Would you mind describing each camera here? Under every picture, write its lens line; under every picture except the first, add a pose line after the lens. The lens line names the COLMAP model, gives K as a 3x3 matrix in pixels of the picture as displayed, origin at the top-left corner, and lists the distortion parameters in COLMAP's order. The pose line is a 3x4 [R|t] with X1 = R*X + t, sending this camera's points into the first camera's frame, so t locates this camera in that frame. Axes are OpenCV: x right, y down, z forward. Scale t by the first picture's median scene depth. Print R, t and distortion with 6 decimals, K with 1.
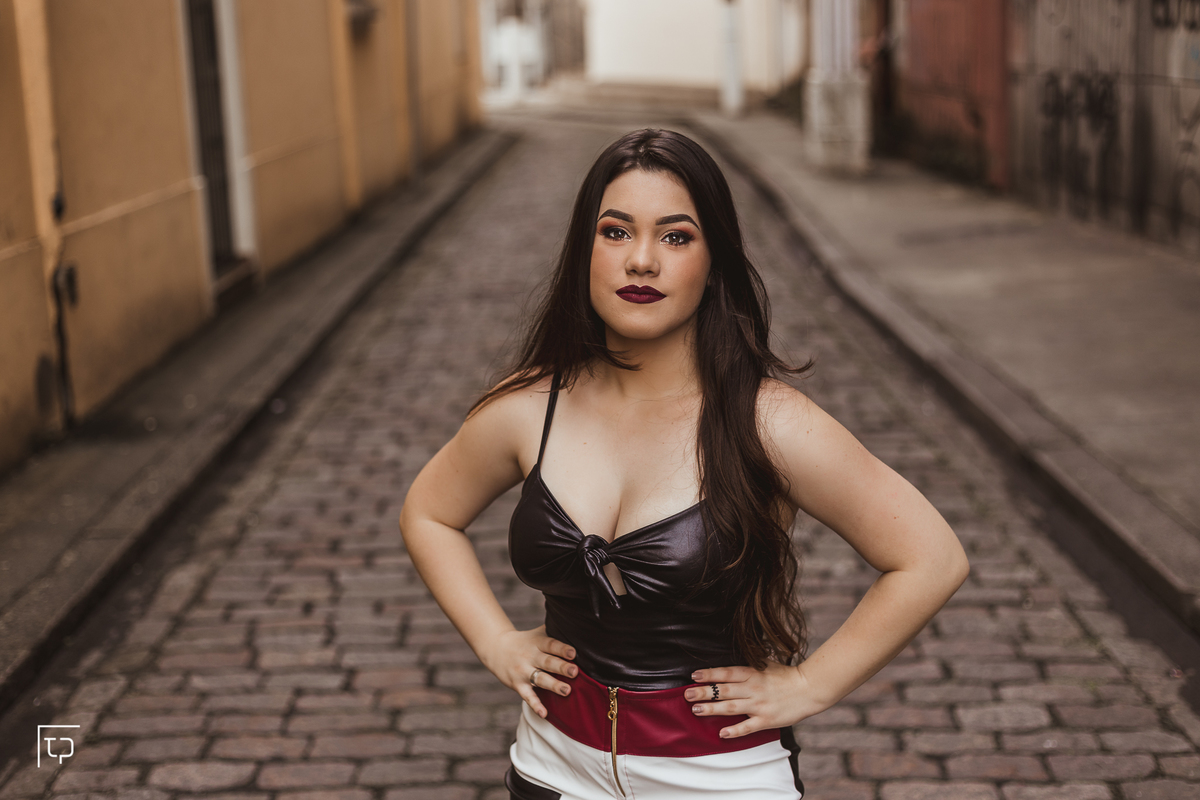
lens RADIAL K [[1812.4, 0, 627.7], [0, 1812.4, 399.9], [0, 0, 1]] dist [0.118575, -0.013184]
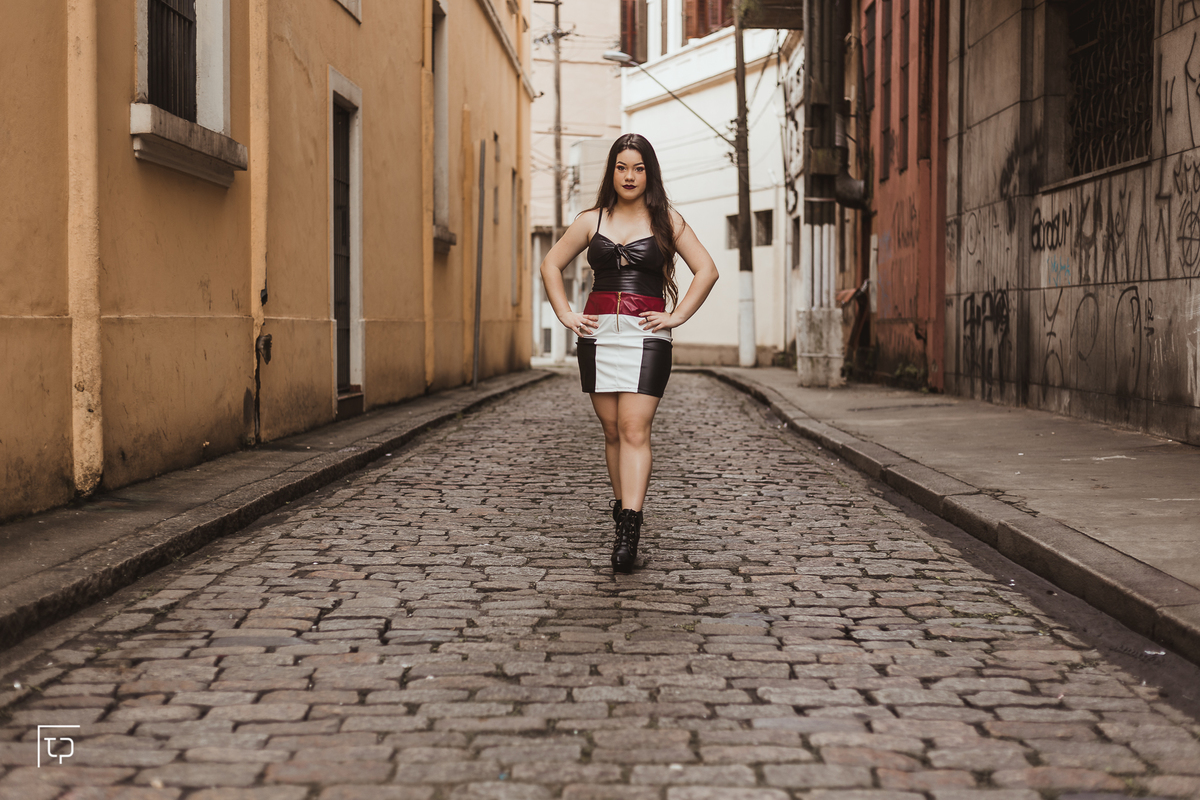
lens RADIAL K [[1720.8, 0, 600.0], [0, 1720.8, 400.0], [0, 0, 1]] dist [0.006184, 0.029475]
pose [[0.998013, 0.053159, -0.033828, 0.012338], [-0.057777, 0.986270, -0.154706, 0.113548], [0.025139, 0.156353, 0.987381, -0.239368]]
